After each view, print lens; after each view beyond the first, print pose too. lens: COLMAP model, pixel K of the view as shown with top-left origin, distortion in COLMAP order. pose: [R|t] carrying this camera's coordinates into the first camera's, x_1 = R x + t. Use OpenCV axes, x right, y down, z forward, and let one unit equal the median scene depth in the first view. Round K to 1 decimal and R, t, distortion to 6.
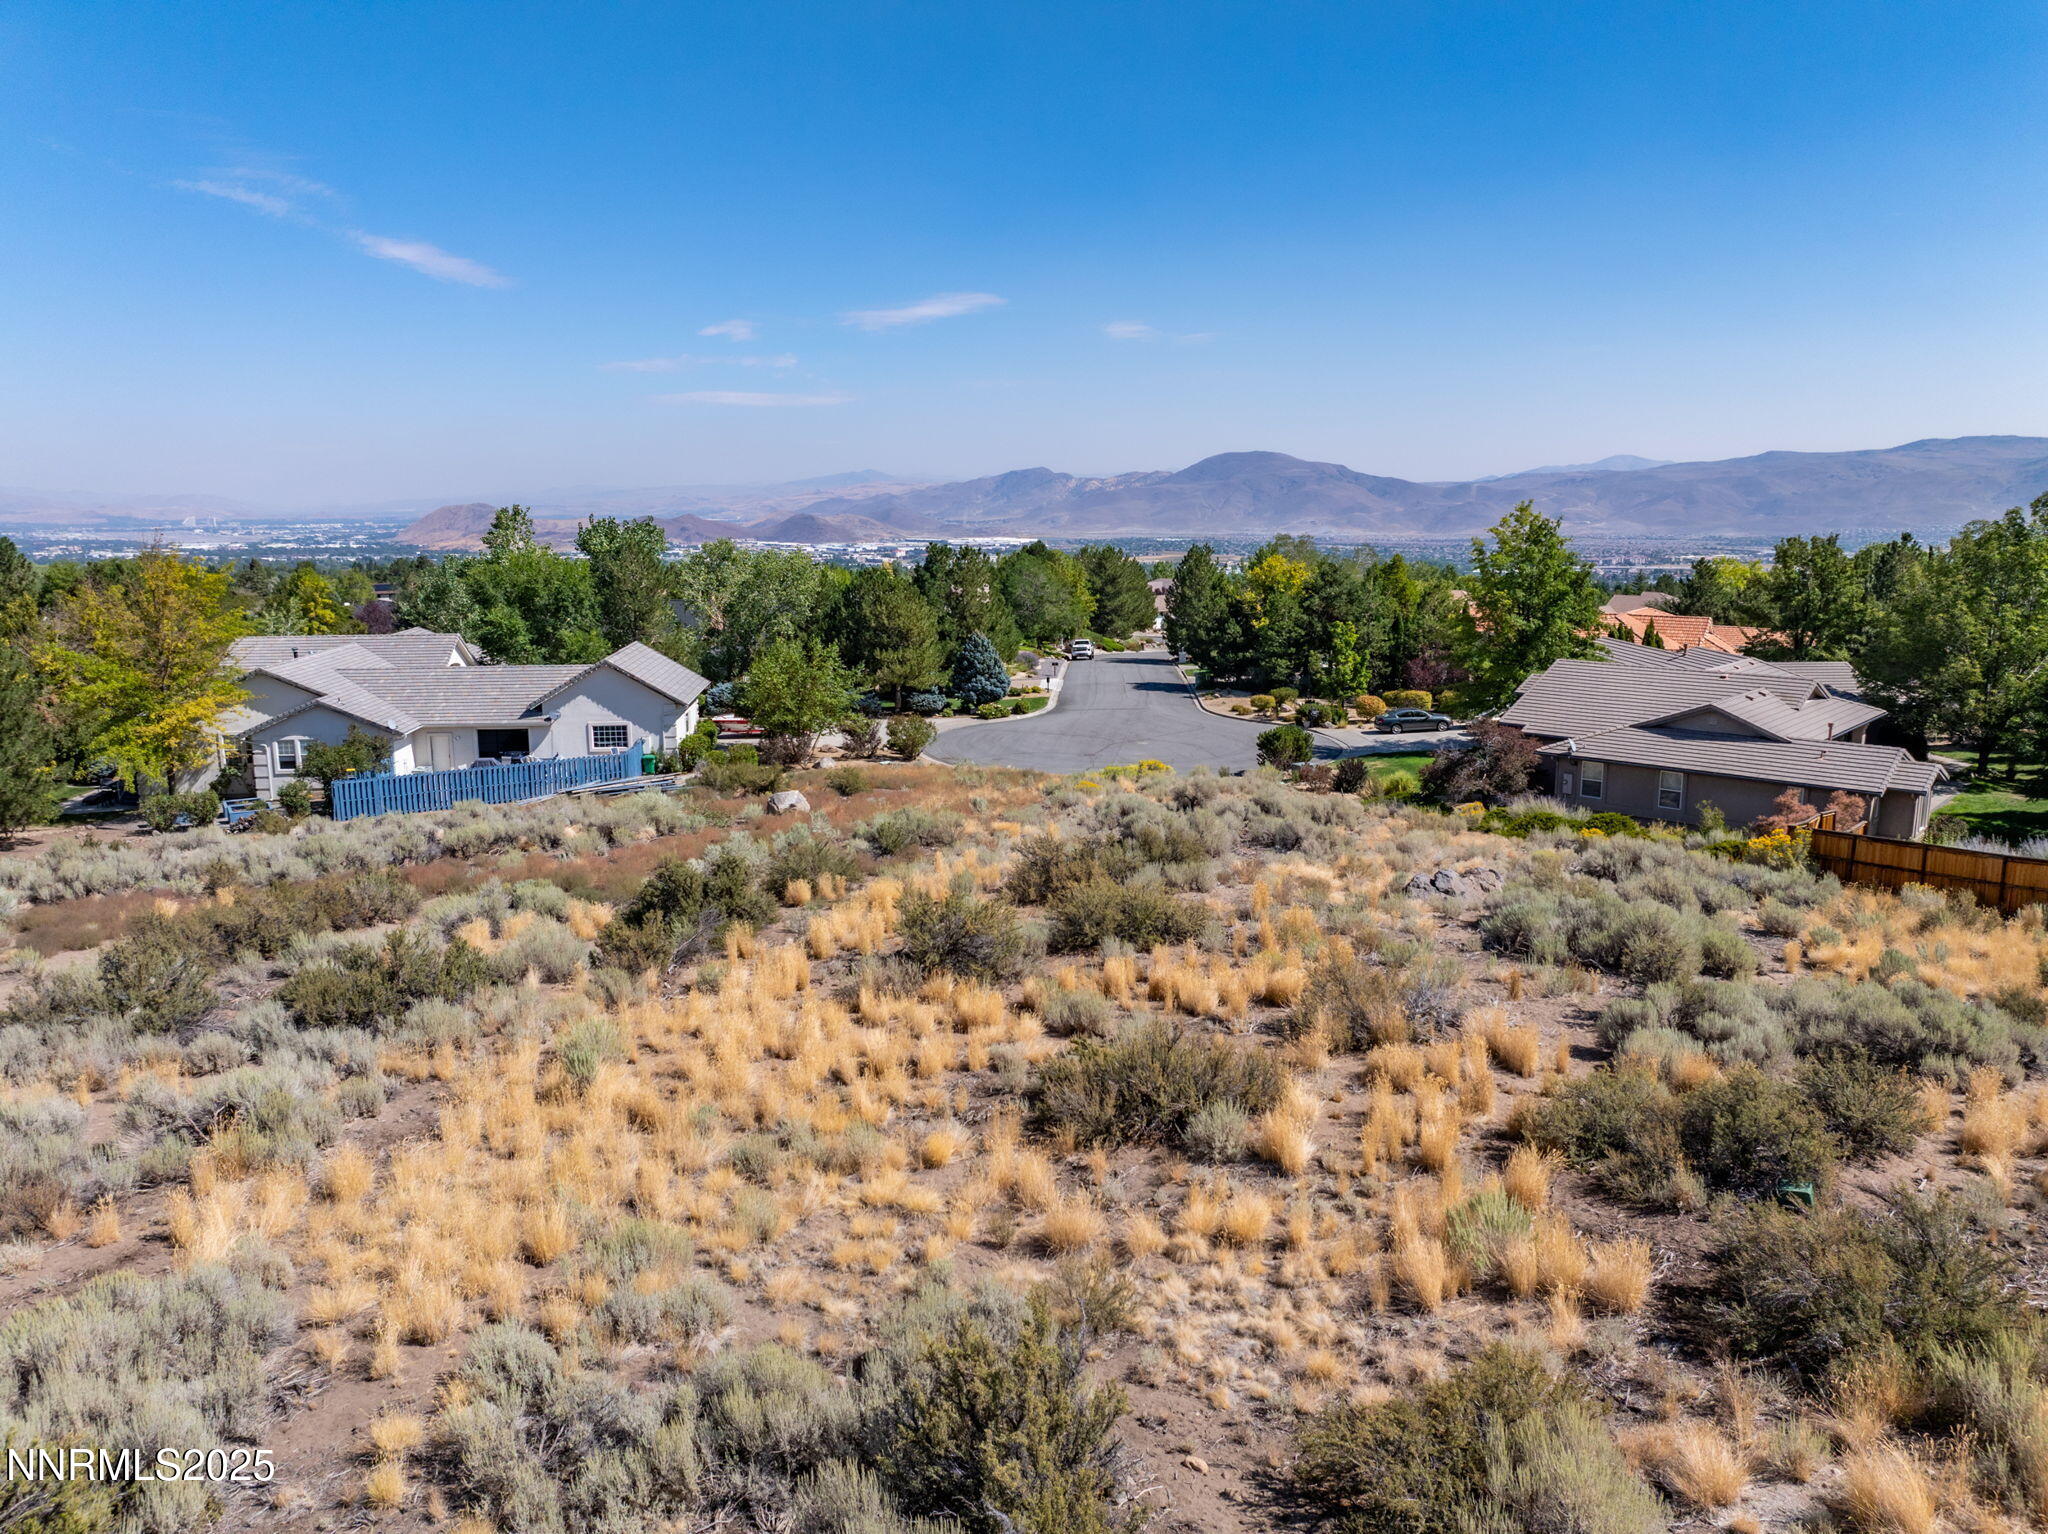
lens RADIAL K [[1441.7, 0, 1028.0], [0, 1441.7, 752.7], [0, 0, 1]] dist [-0.046758, 0.016426]
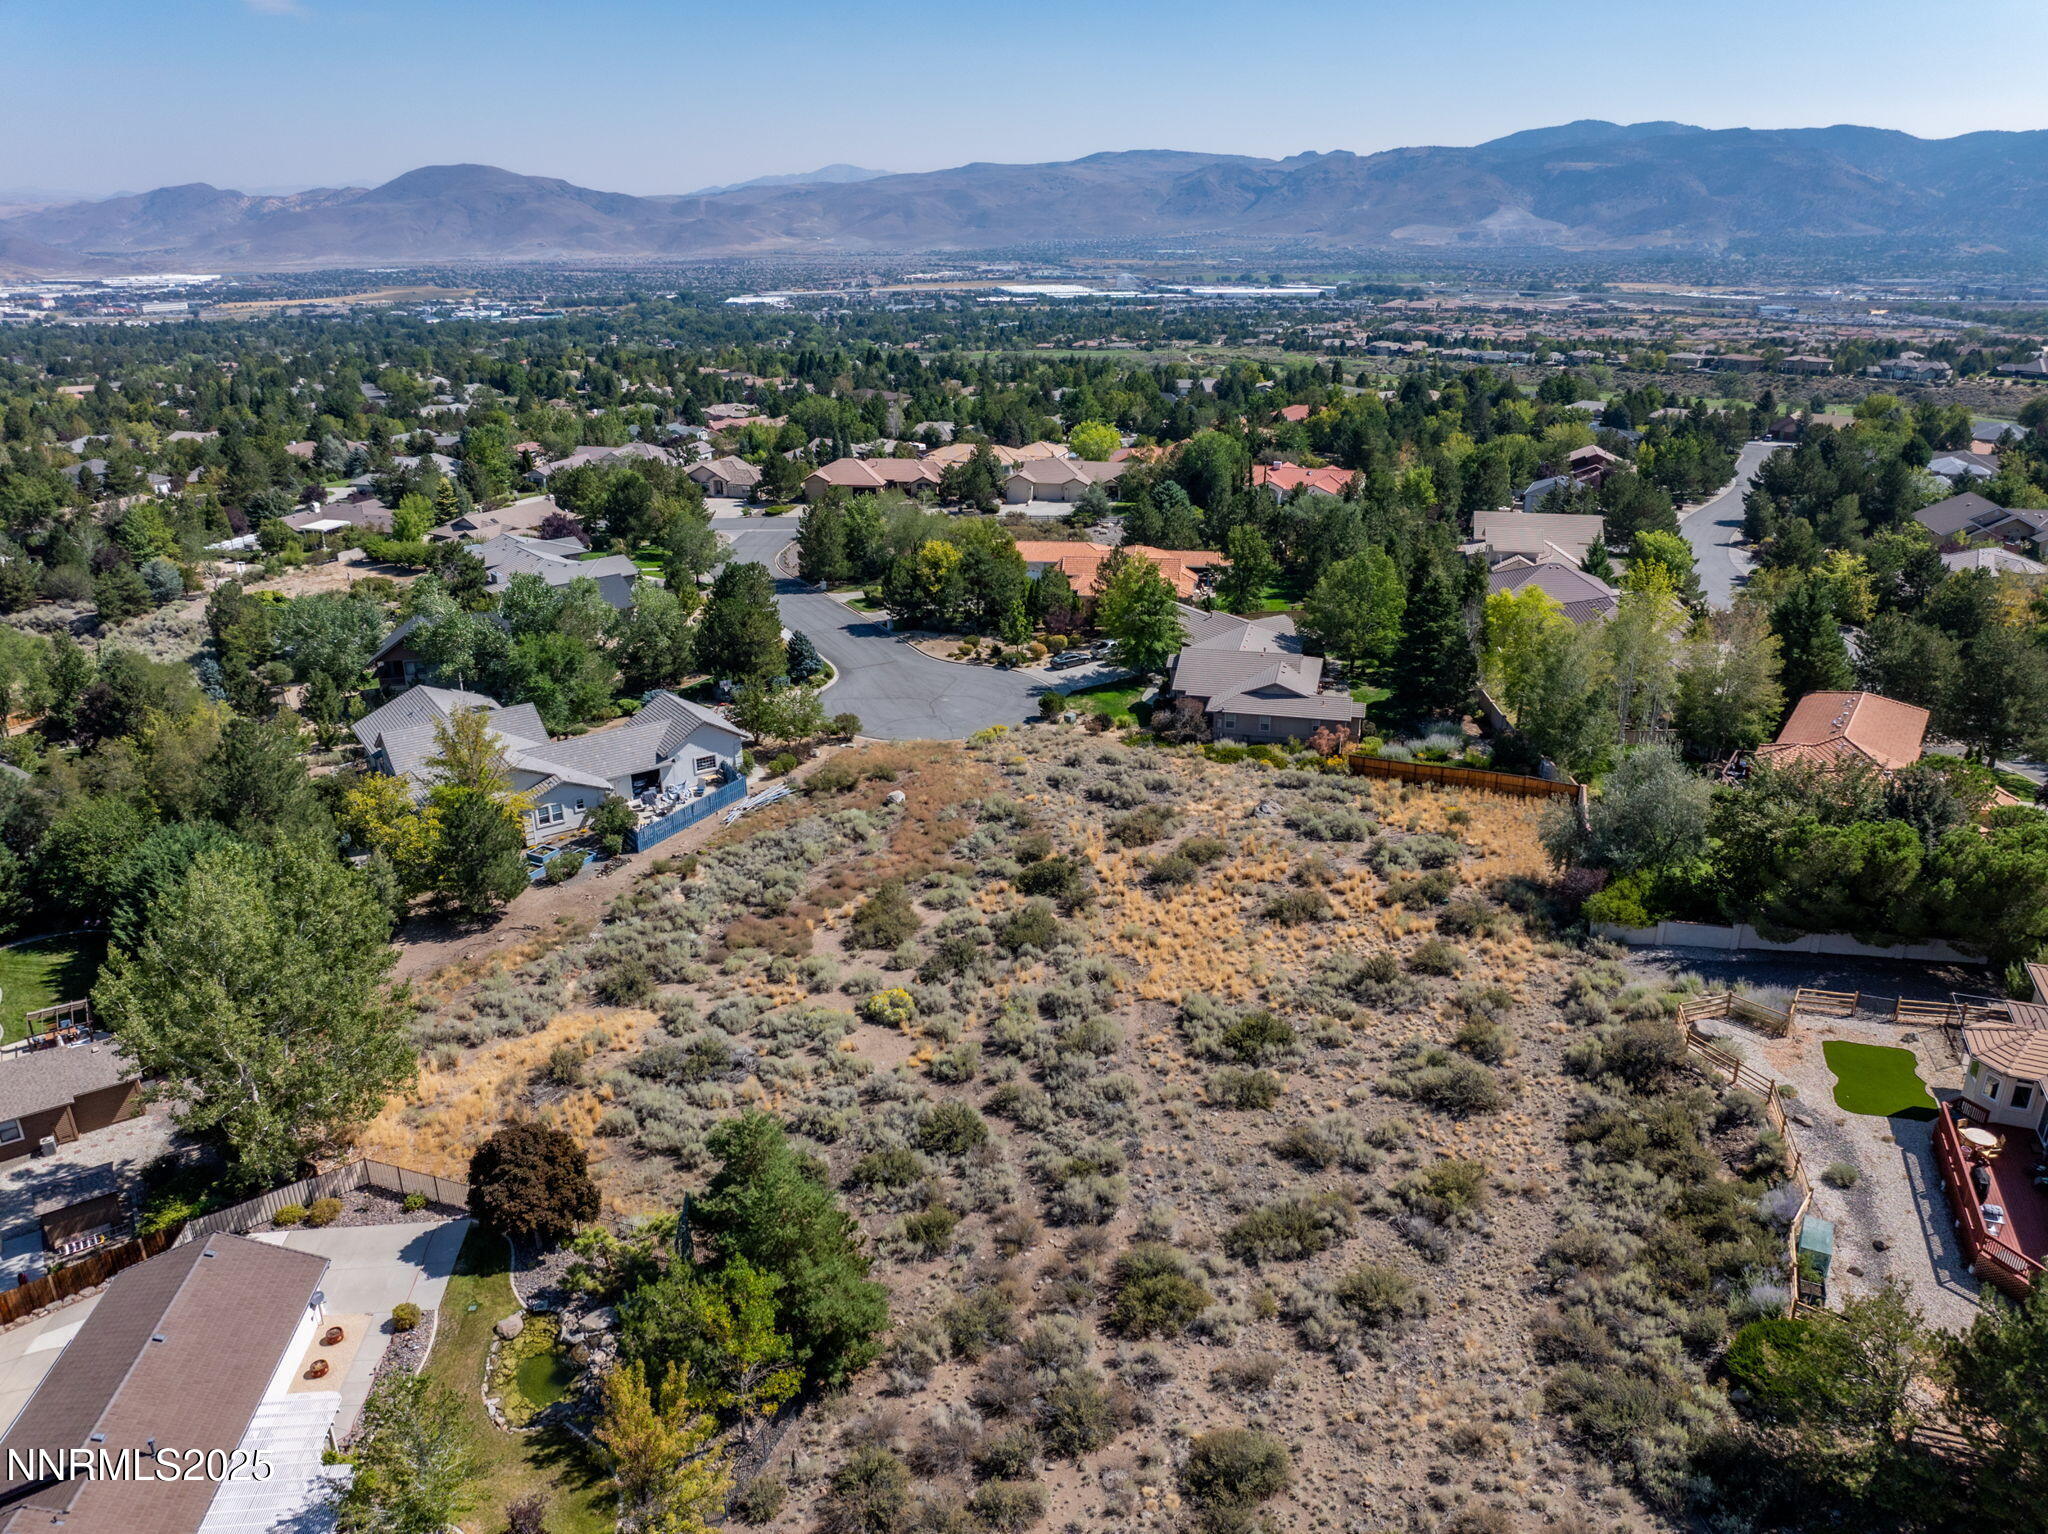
lens RADIAL K [[1441.7, 0, 1022.2], [0, 1441.7, 763.4], [0, 0, 1]] dist [-0.046758, 0.016426]
pose [[0.873947, -0.180527, 0.451250, -0.729969], [0.089367, 0.972316, 0.215905, -0.342482], [-0.477734, -0.148363, 0.865886, -0.641574]]
